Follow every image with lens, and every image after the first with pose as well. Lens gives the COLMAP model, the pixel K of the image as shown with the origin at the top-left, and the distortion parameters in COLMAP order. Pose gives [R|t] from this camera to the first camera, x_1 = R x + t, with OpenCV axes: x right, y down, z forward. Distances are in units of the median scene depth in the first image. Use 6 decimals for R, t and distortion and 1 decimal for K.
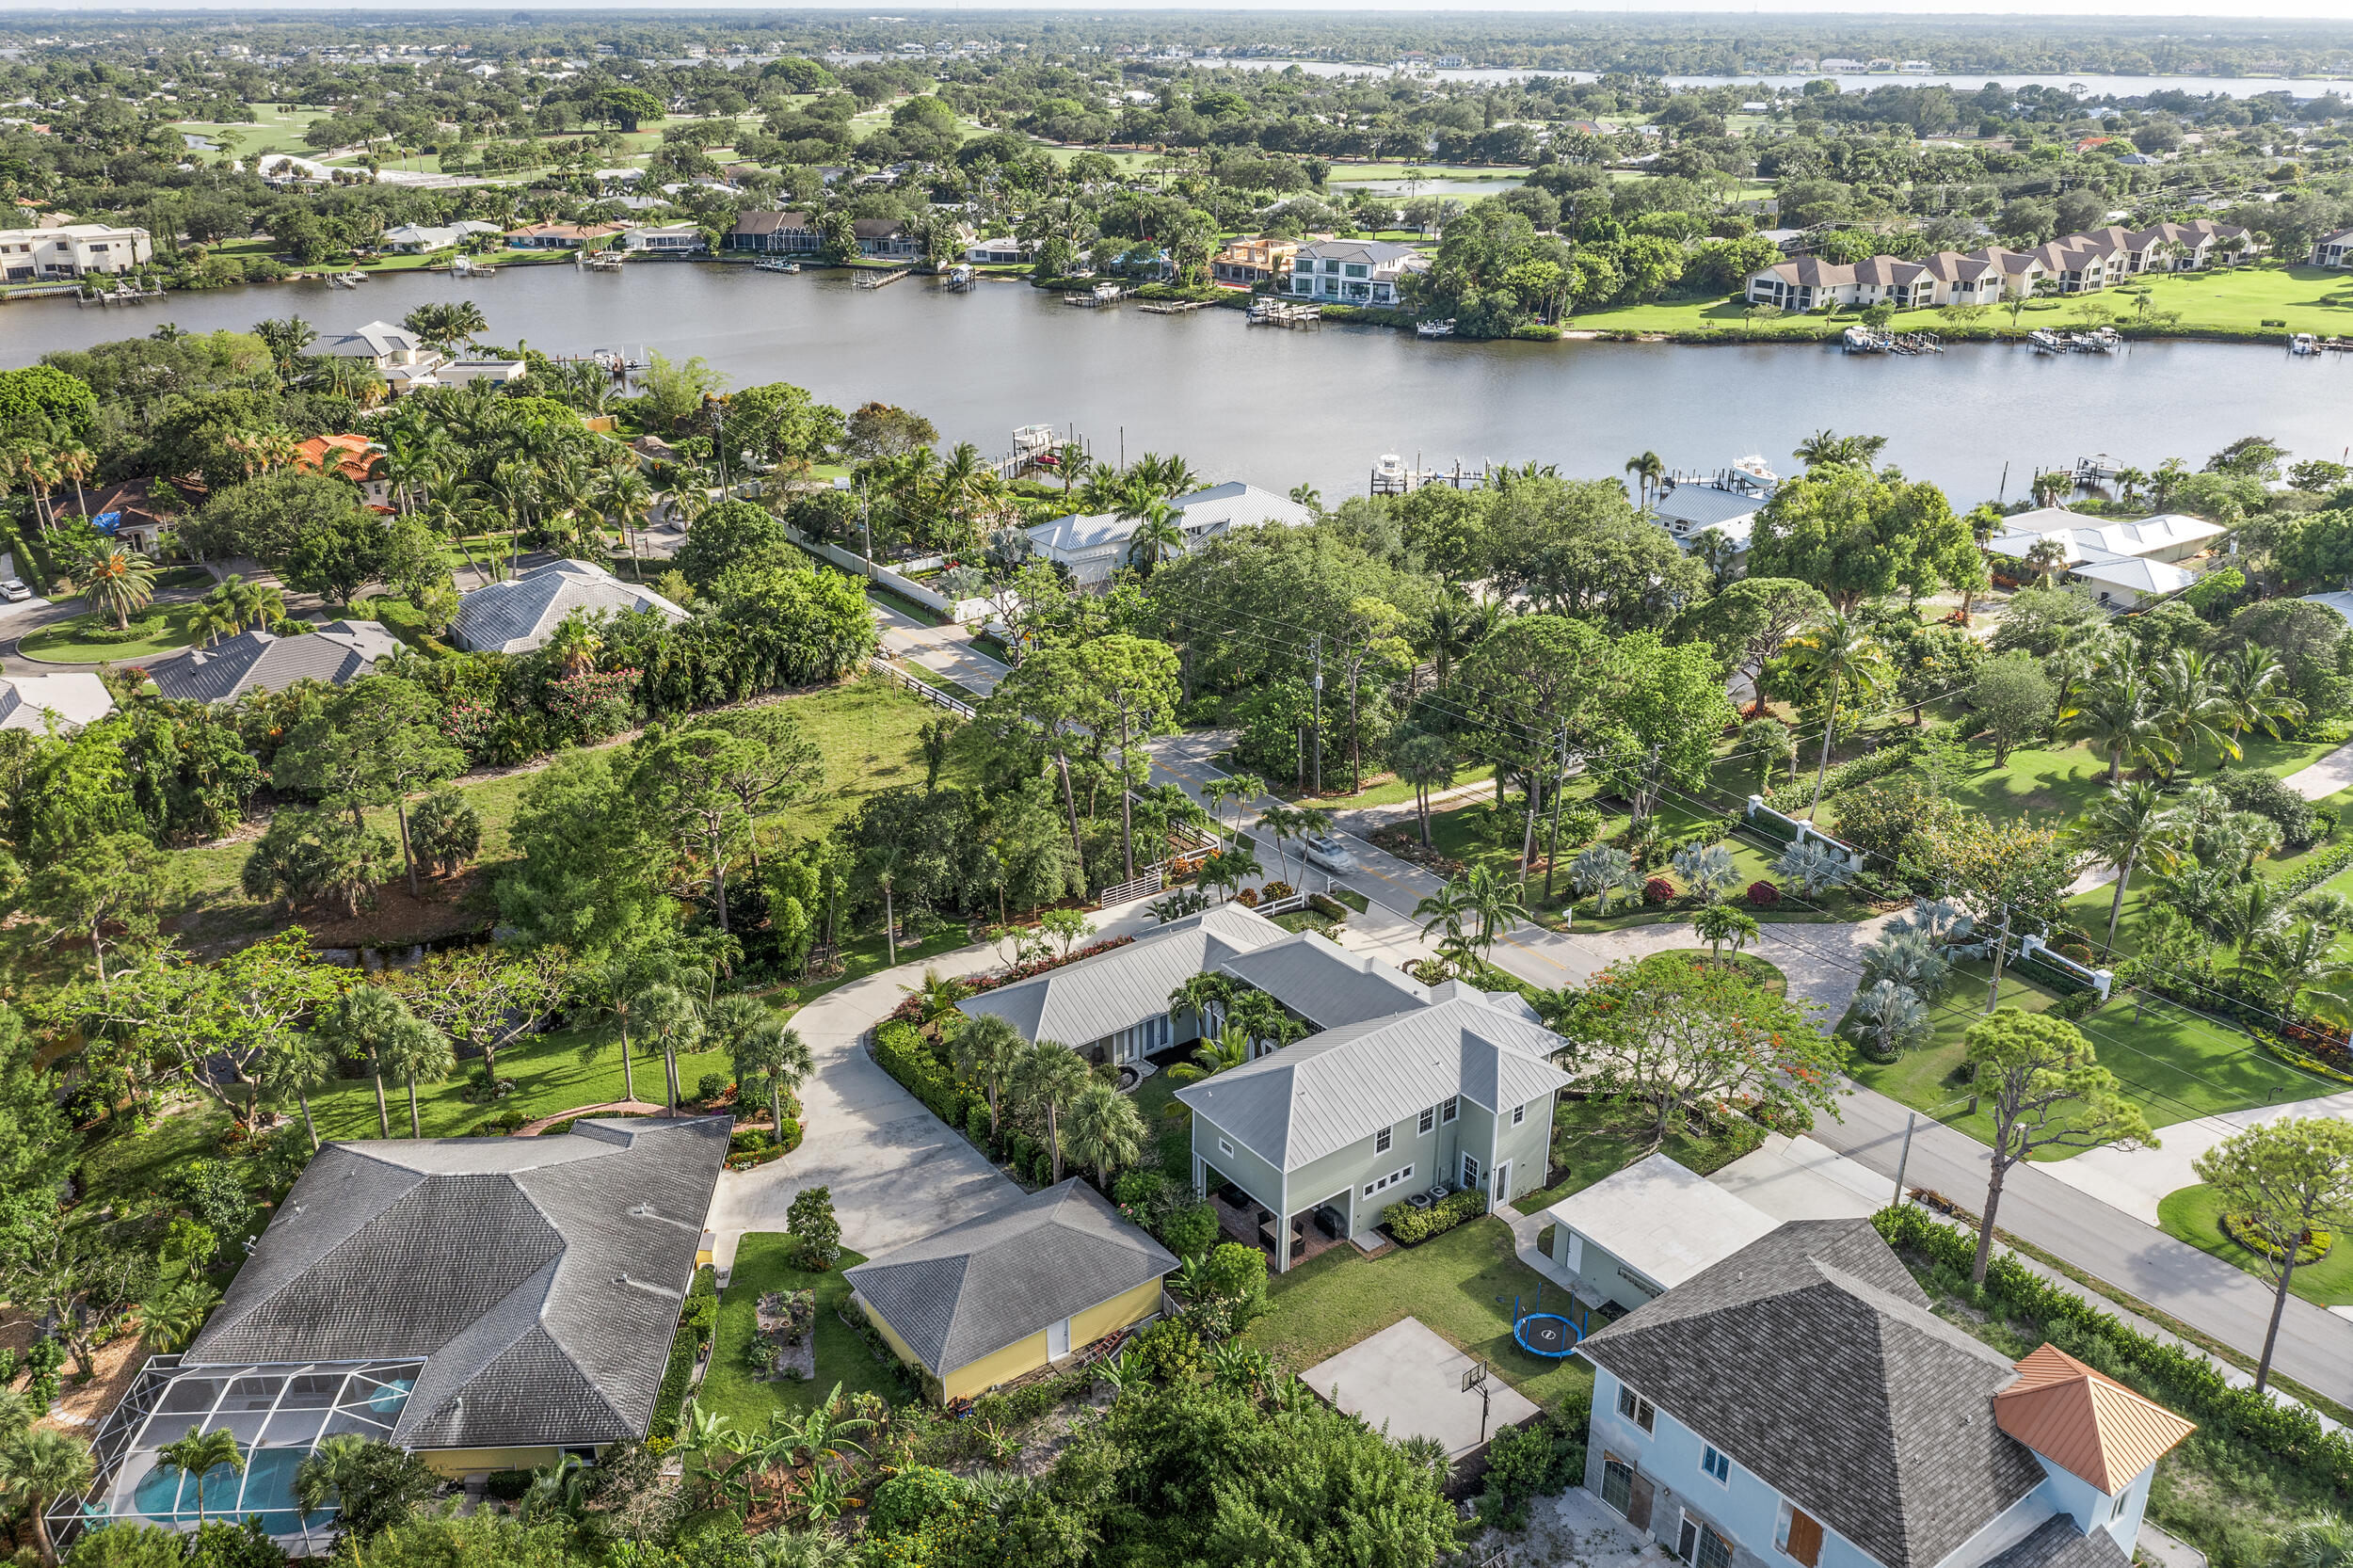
lens RADIAL K [[1860.2, 0, 1176.5], [0, 1860.2, 784.0], [0, 0, 1]] dist [-0.011769, -0.007359]
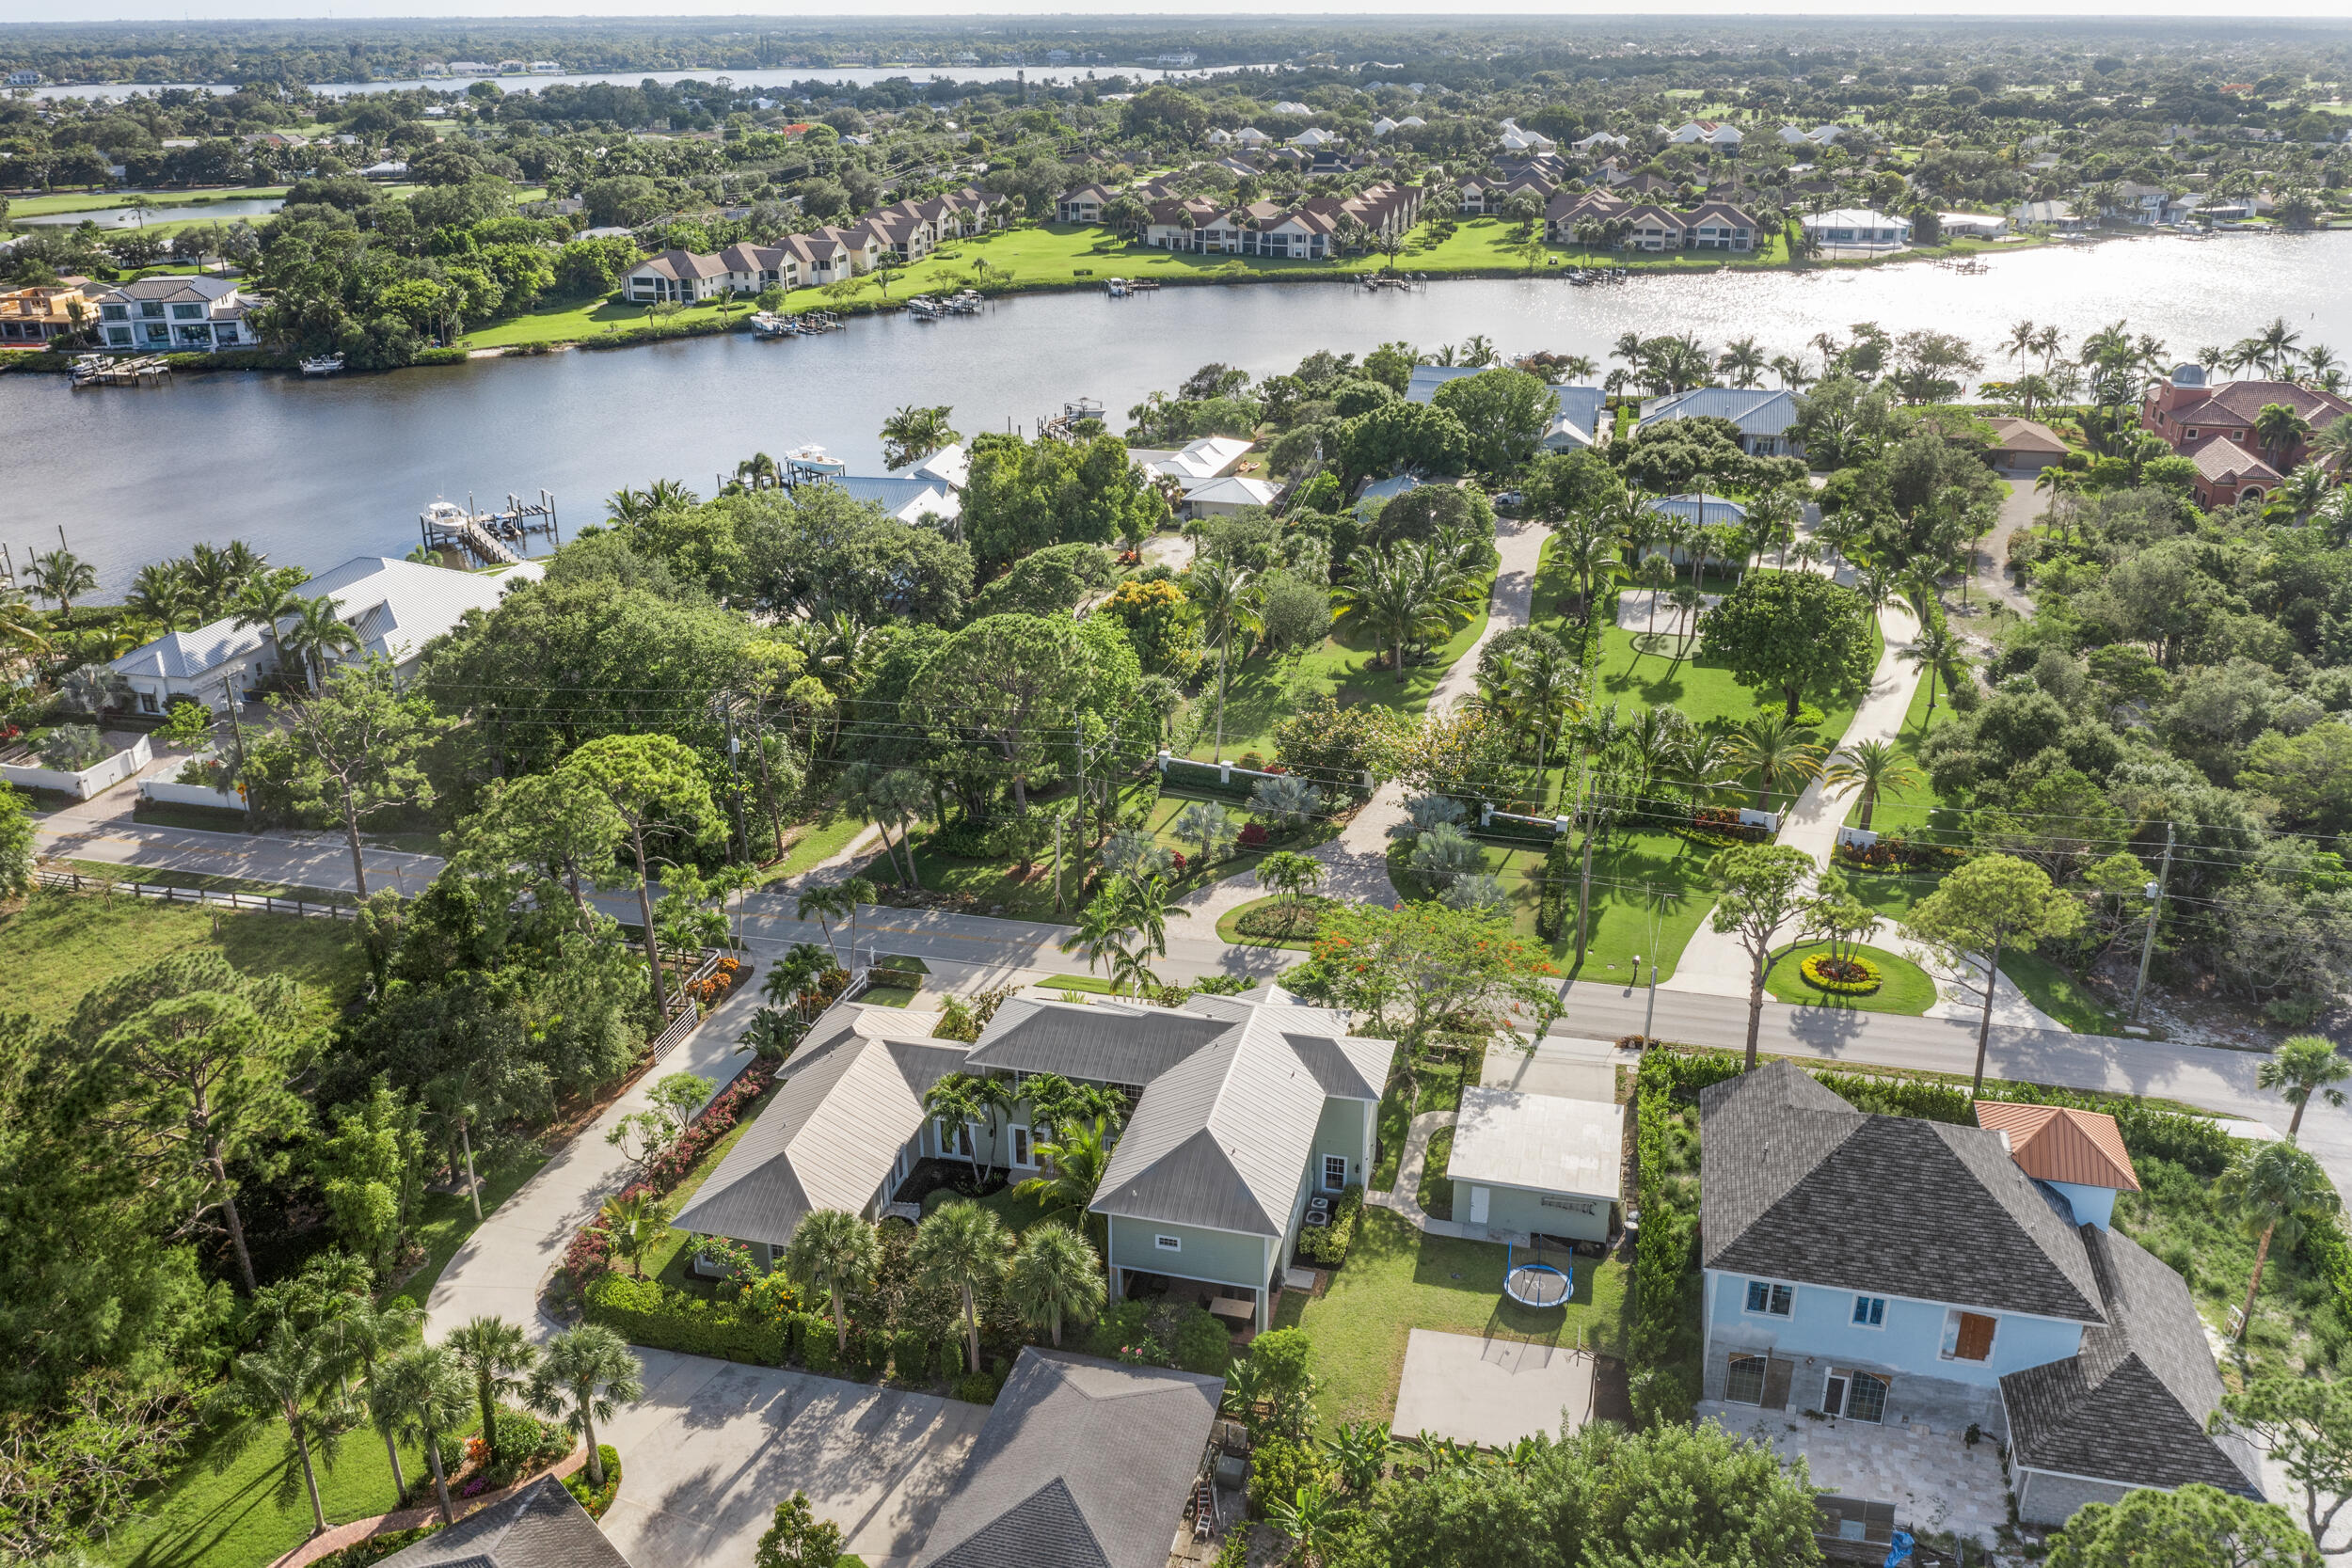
lens RADIAL K [[1870.0, 0, 1176.0], [0, 1870.0, 784.0], [0, 0, 1]] dist [-0.014720, -0.005864]
pose [[0.775533, -0.246200, 0.581322, -0.105866], [0.248368, 0.965554, 0.077585, -0.020220], [-0.580399, 0.084212, 0.809966, 0.063319]]
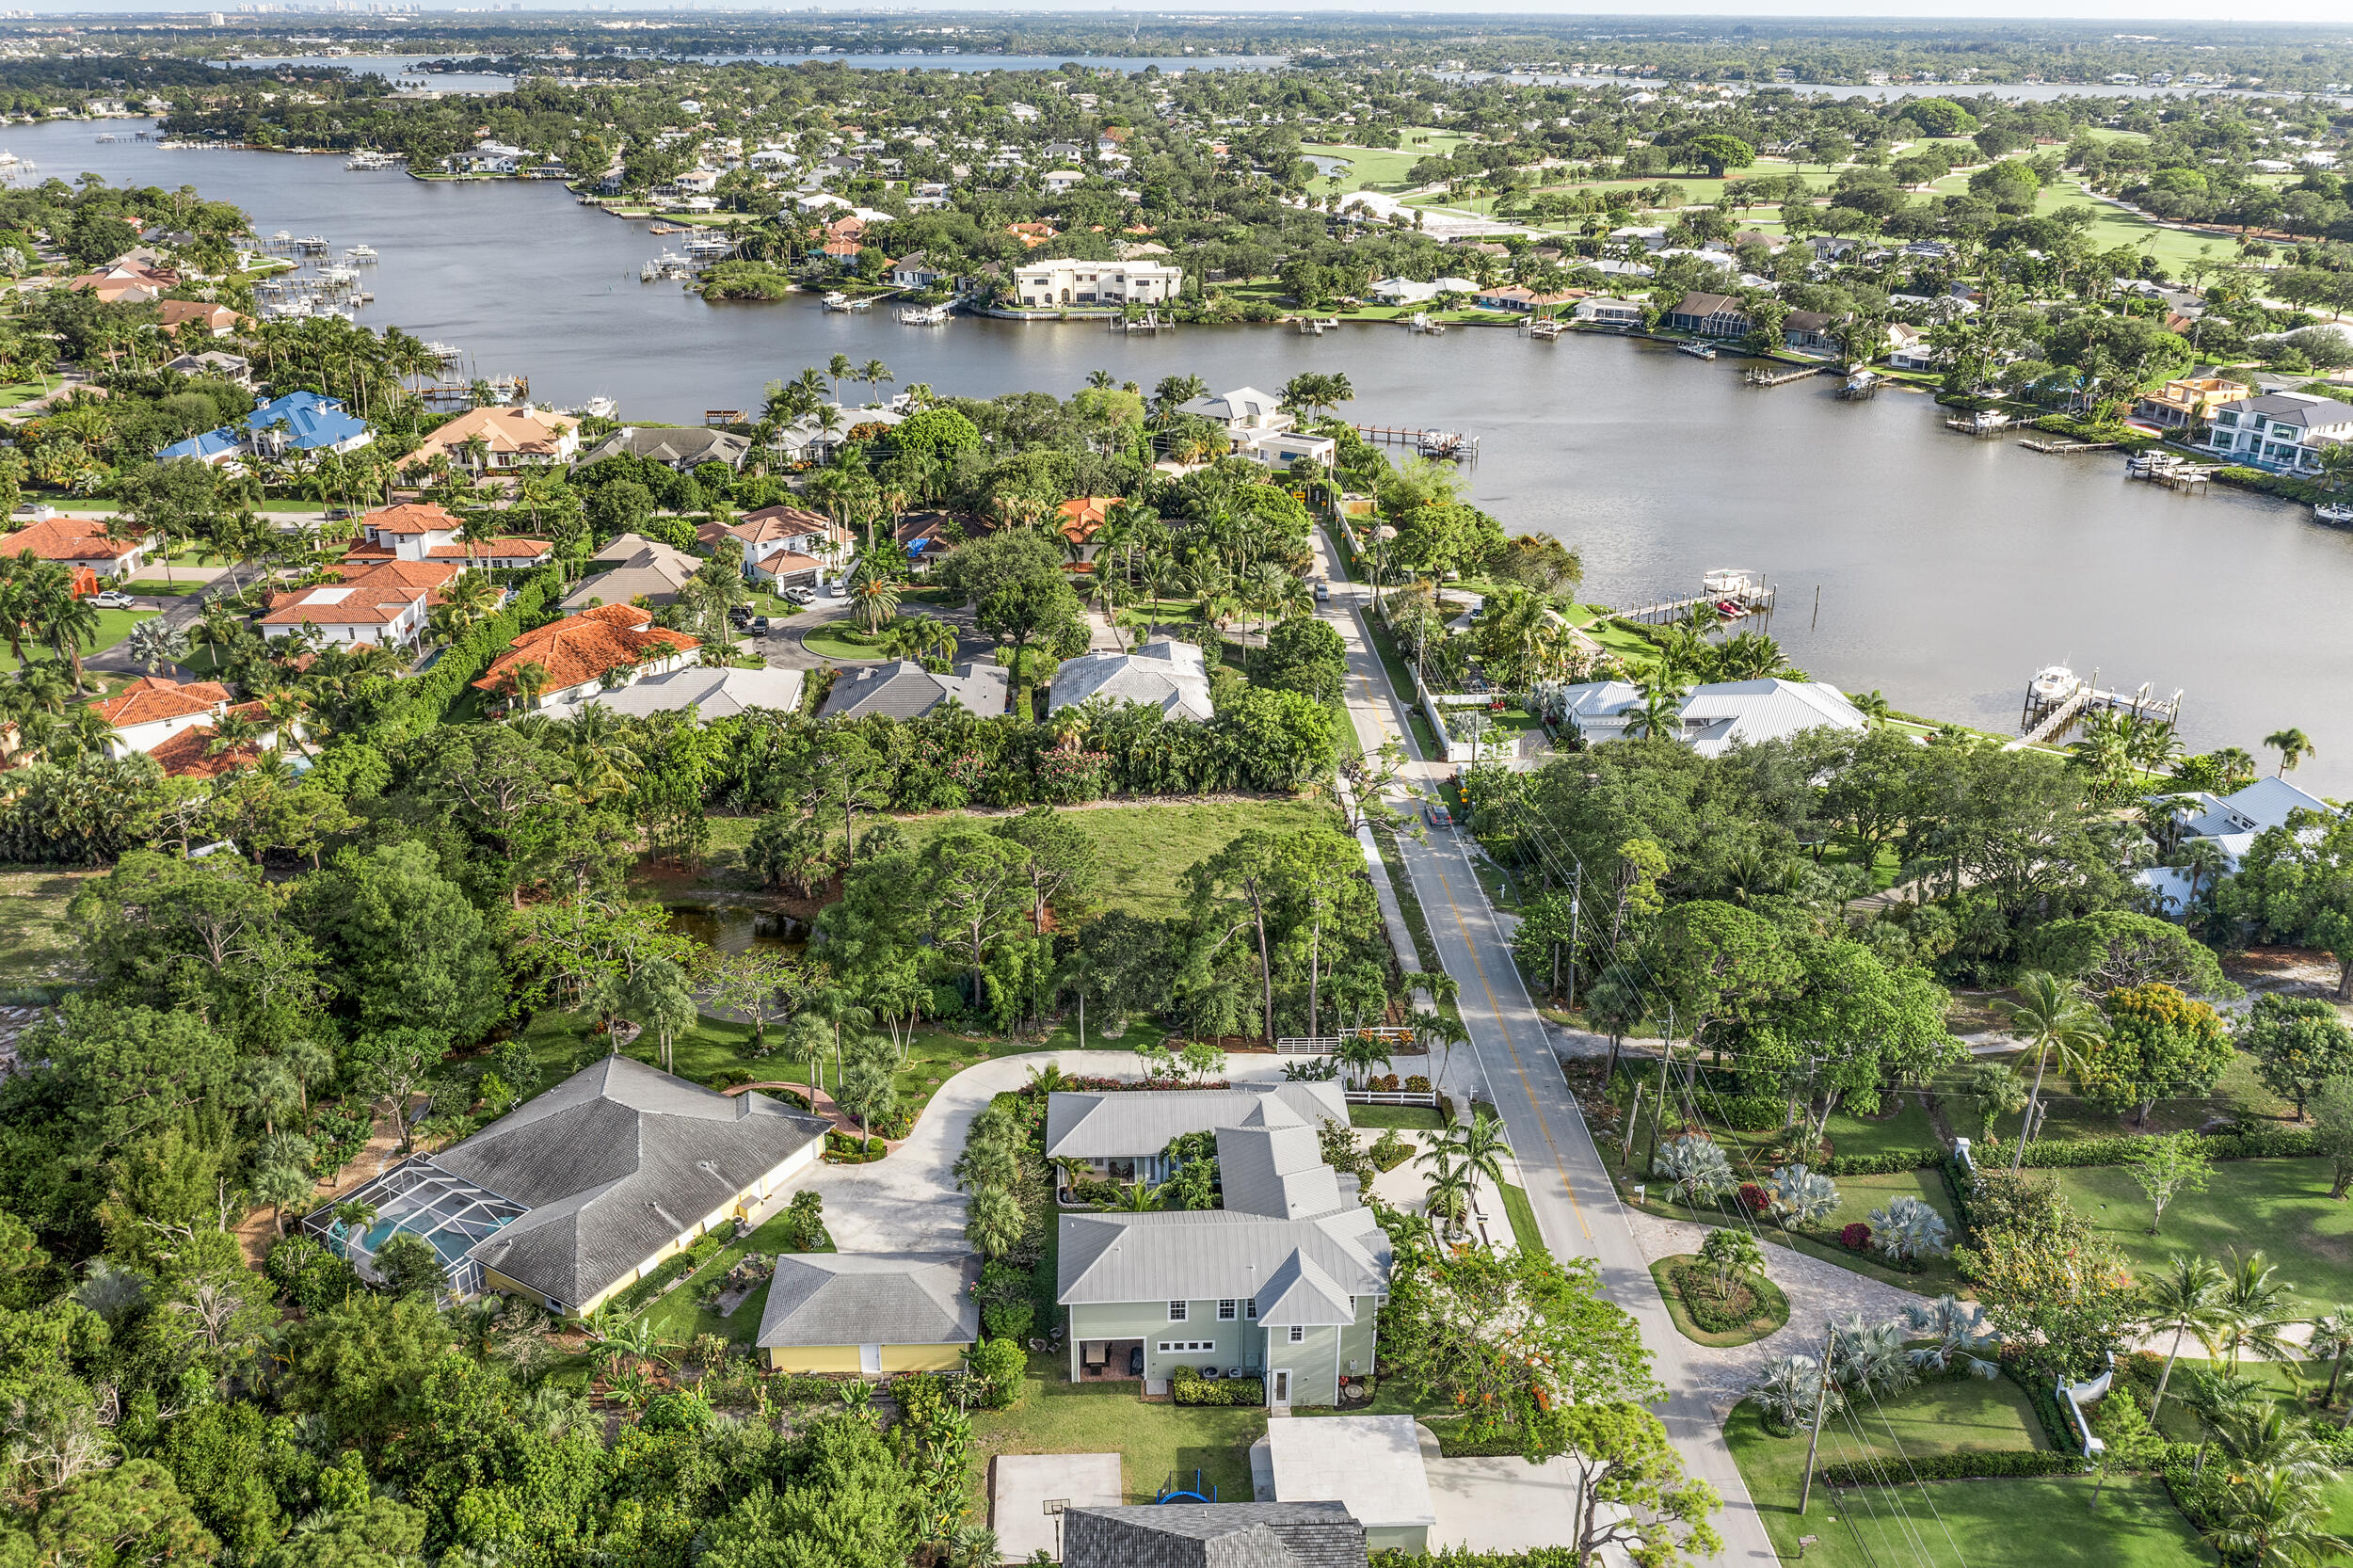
lens RADIAL K [[1860.2, 0, 1176.5], [0, 1860.2, 784.0], [0, 0, 1]] dist [-0.011769, -0.007359]
pose [[0.825491, 0.218302, -0.520490, 0.162463], [-0.220098, 0.973674, 0.059302, -0.051750], [0.519733, 0.065605, 0.851806, -0.010948]]
